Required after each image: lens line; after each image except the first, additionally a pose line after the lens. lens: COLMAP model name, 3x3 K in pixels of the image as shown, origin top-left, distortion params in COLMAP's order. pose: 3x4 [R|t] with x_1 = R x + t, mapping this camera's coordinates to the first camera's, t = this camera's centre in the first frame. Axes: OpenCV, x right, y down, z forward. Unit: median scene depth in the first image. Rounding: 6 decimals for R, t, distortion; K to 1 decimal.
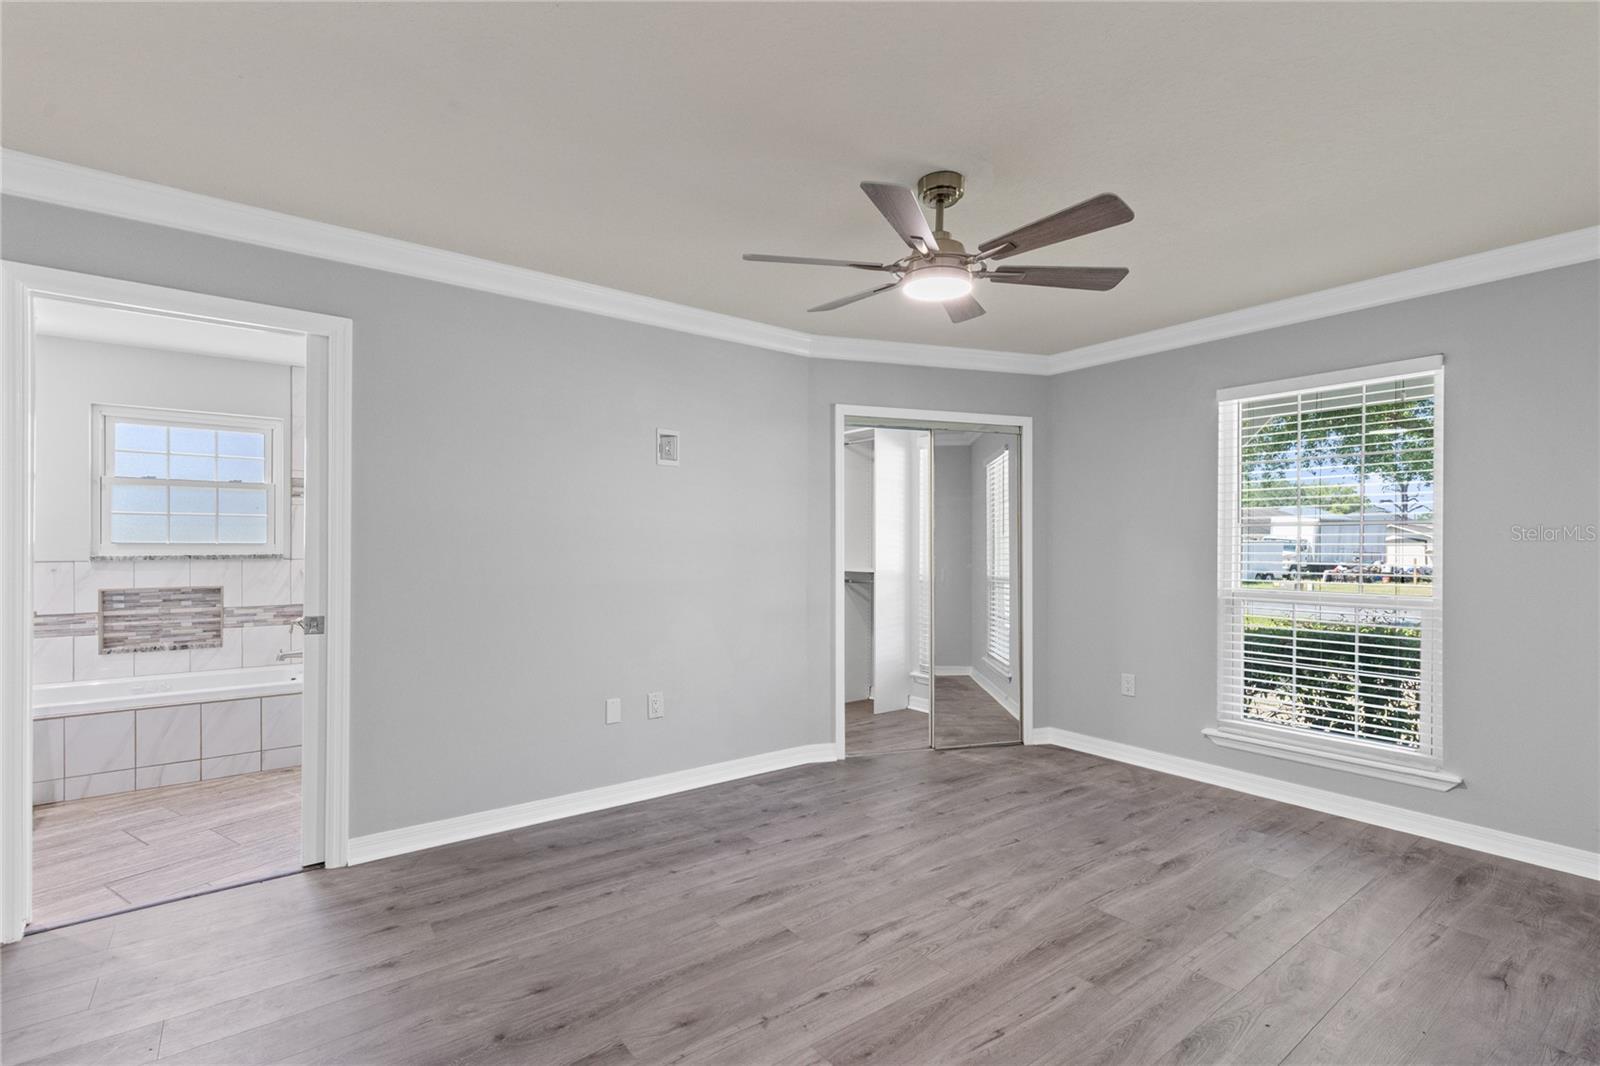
lens RADIAL K [[719.1, 0, 784.6], [0, 719.1, 551.2], [0, 0, 1]] dist [0.013202, -0.003063]
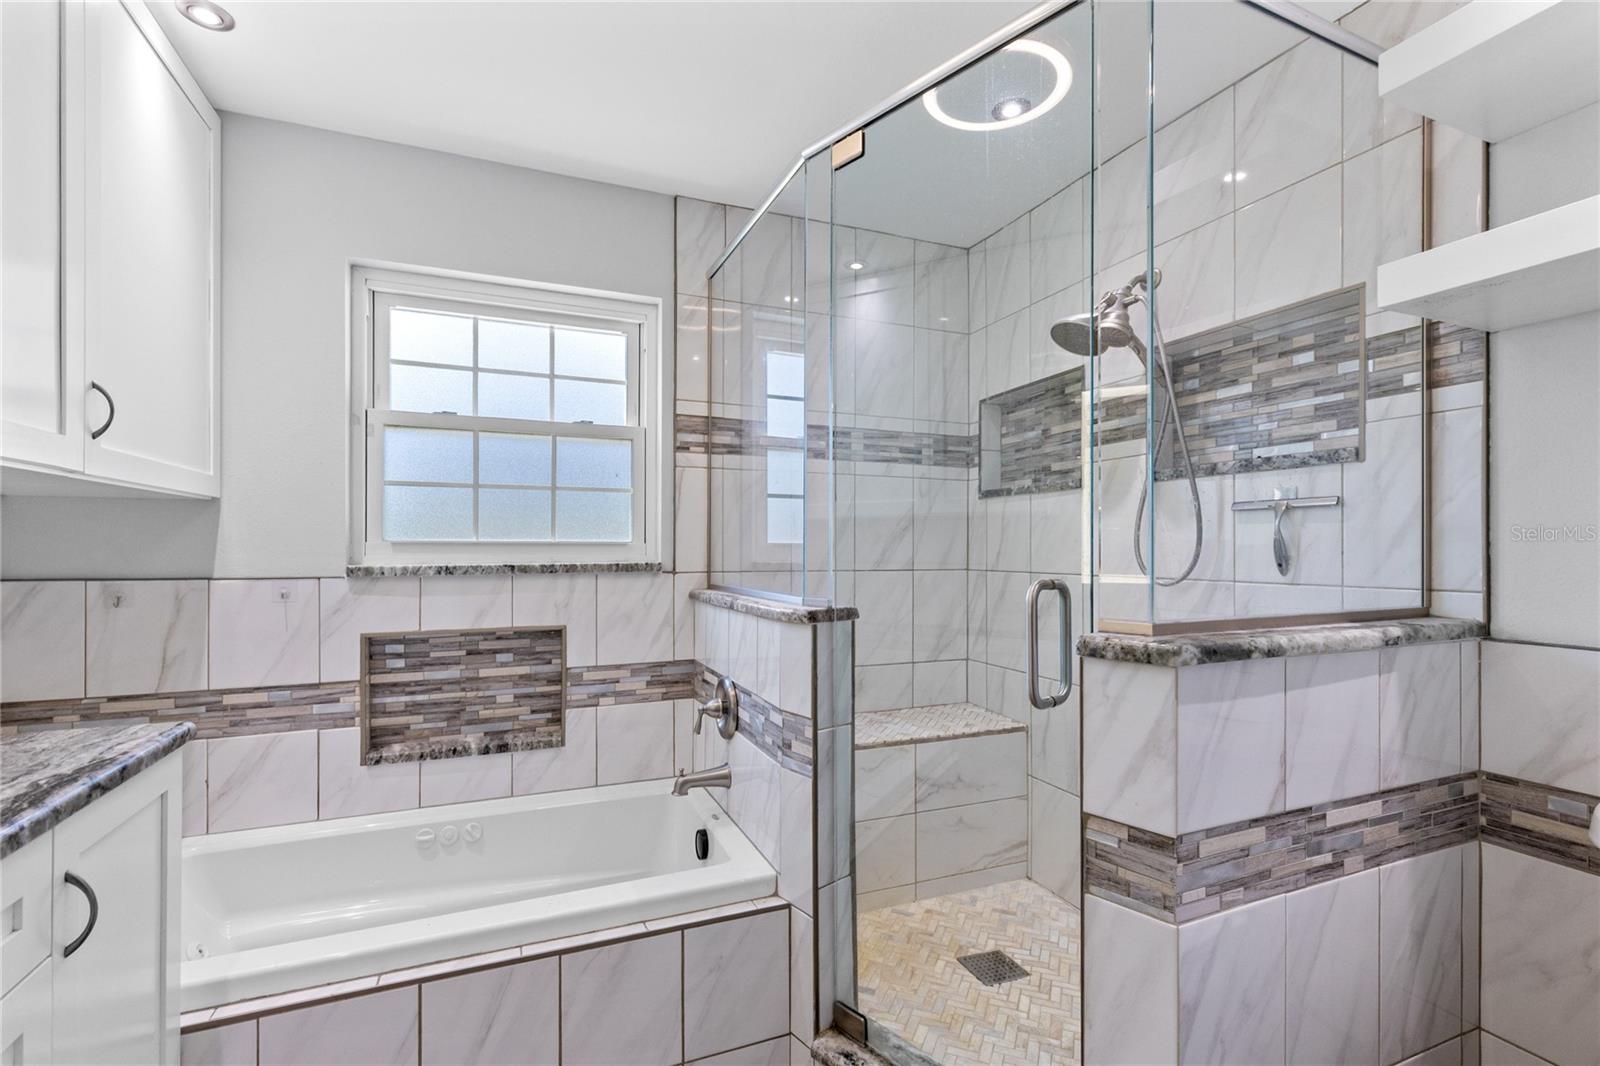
lens RADIAL K [[719.1, 0, 797.6], [0, 719.1, 550.1], [0, 0, 1]] dist [0.013202, -0.003063]
pose [[0.967229, 0.000727, -0.253904, -0.516803], [-0.001352, 0.999996, -0.002288, -0.004127], [0.253901, 0.002556, 0.967227, 0.582346]]
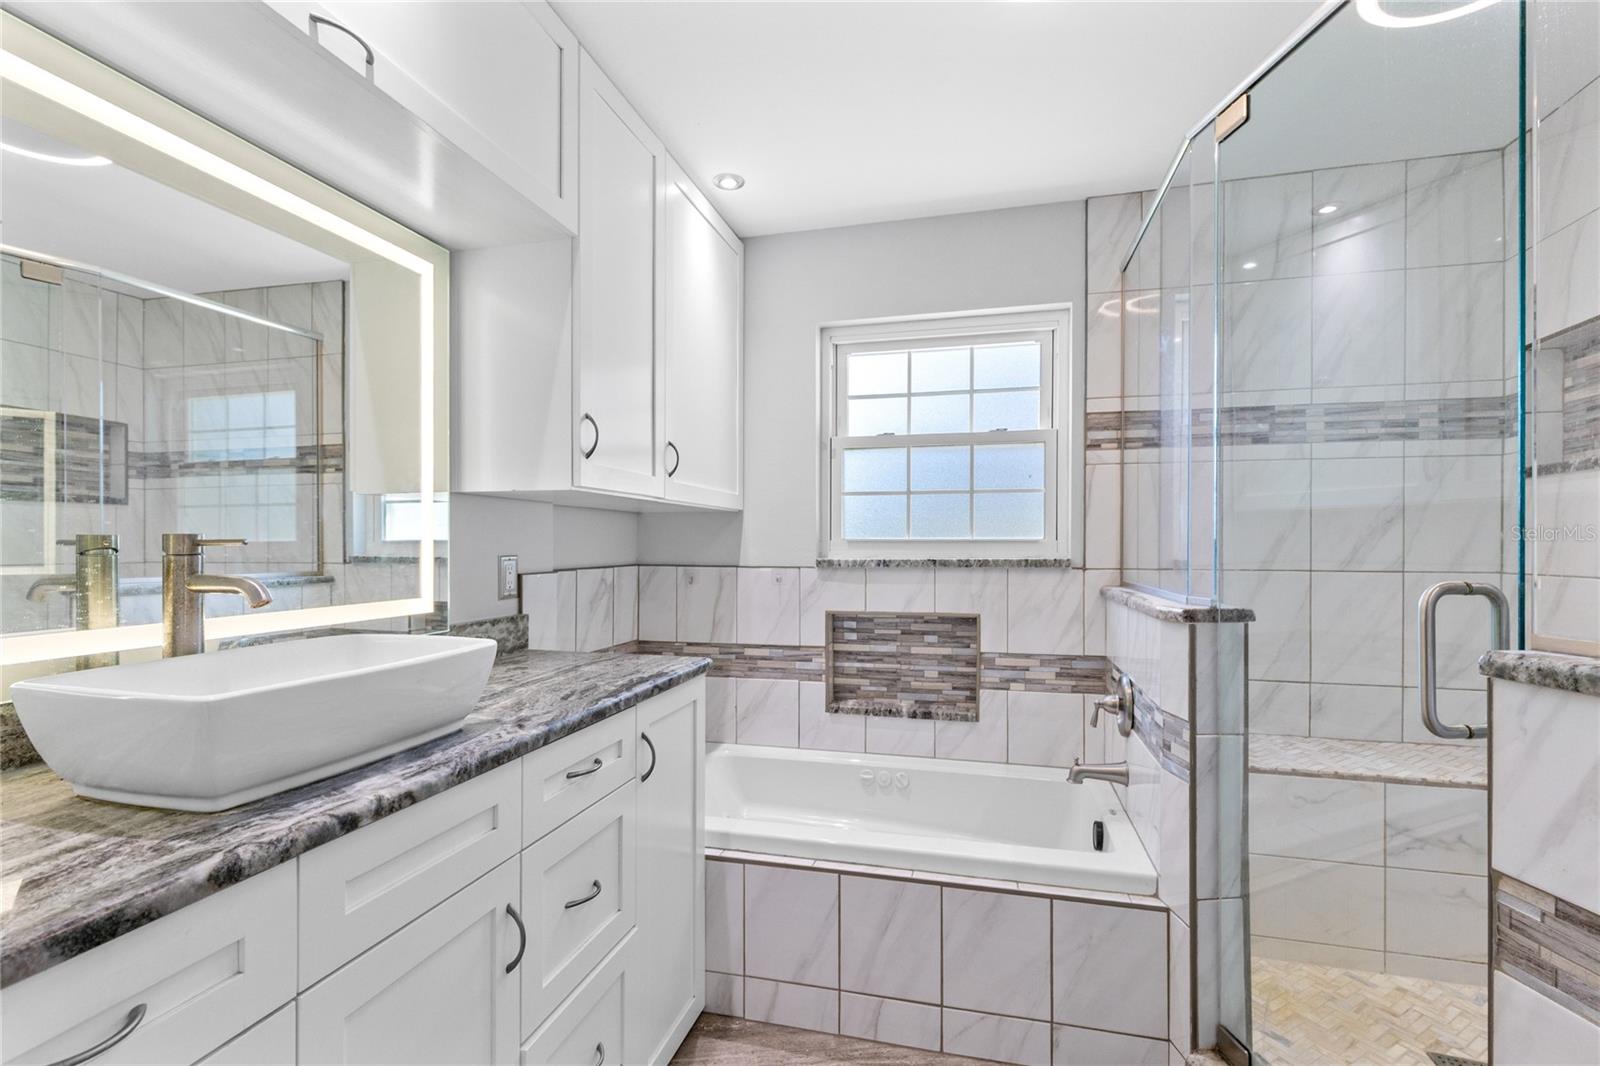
lens RADIAL K [[719.1, 0, 810.9], [0, 719.1, 550.2], [0, 0, 1]] dist [0.013202, -0.003063]
pose [[0.629550, 0.004525, -0.776947, -0.444074], [-0.003314, 0.999990, 0.003140, -0.003660], [0.776953, 0.000598, 0.629559, 0.571557]]
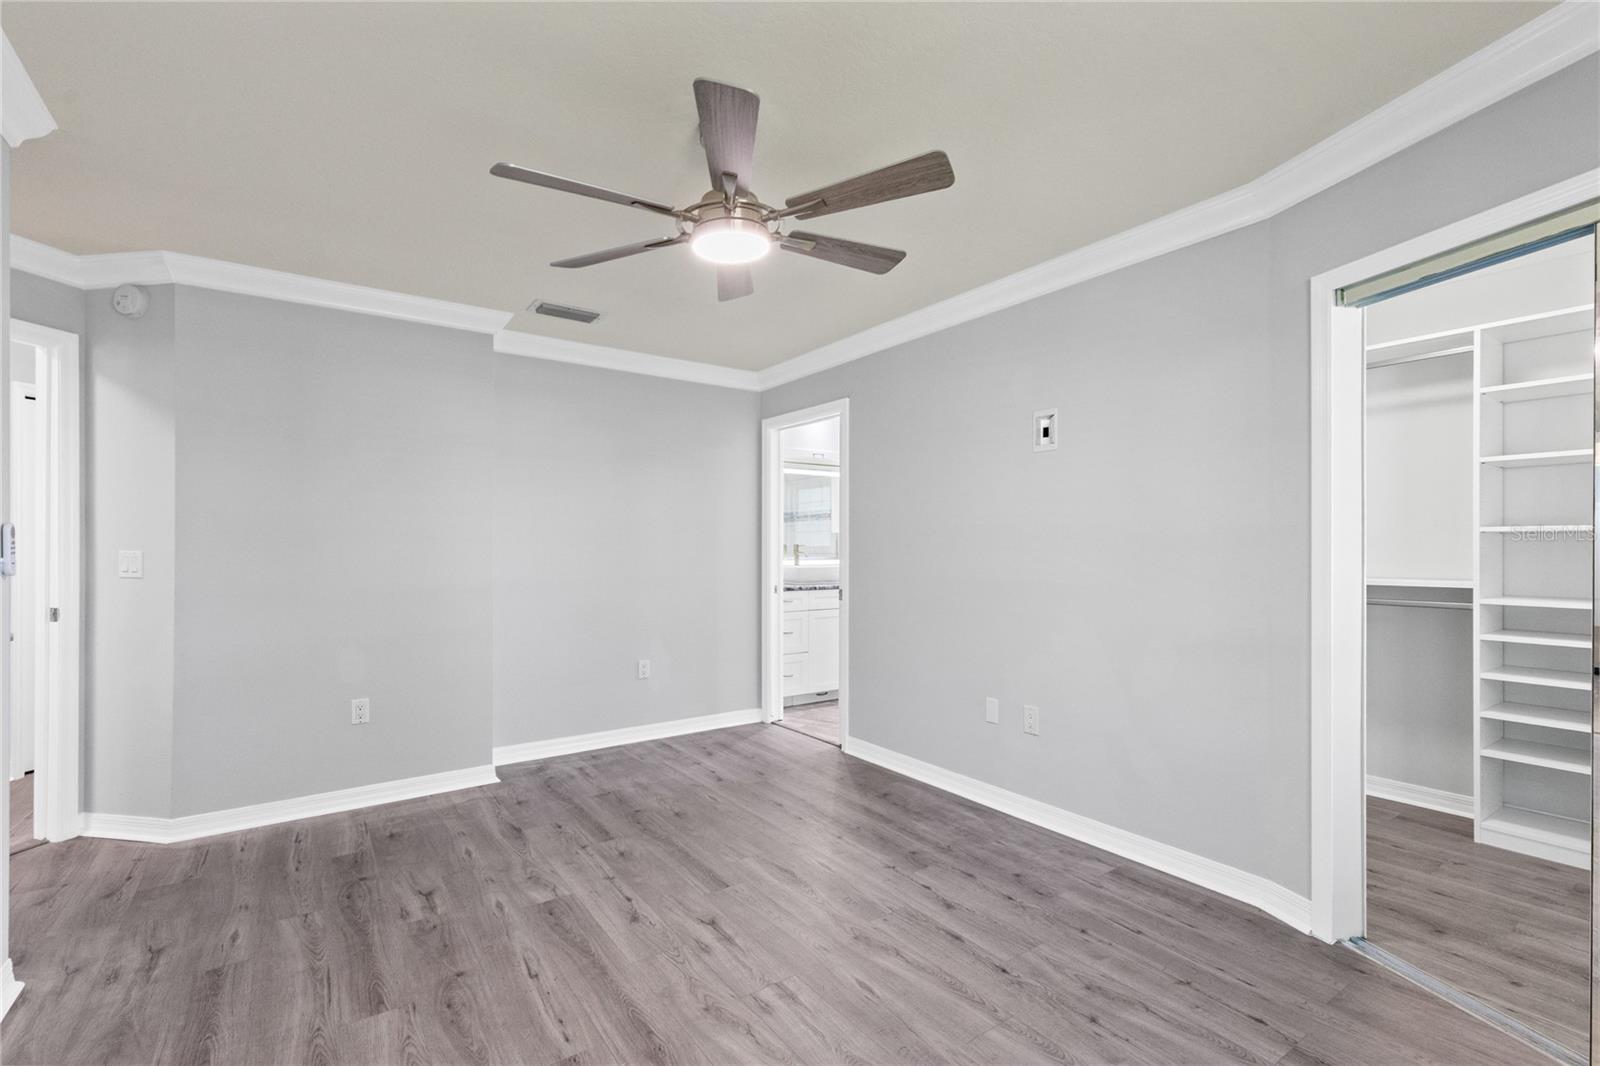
lens RADIAL K [[719.1, 0, 816.4], [0, 719.1, 541.8], [0, 0, 1]] dist [0.013202, -0.003063]
pose [[-0.008032, -0.012629, -0.999888, 0.598657], [-0.004581, 0.999910, -0.012592, 0.004261], [0.999957, 0.004479, -0.008090, 0.609751]]
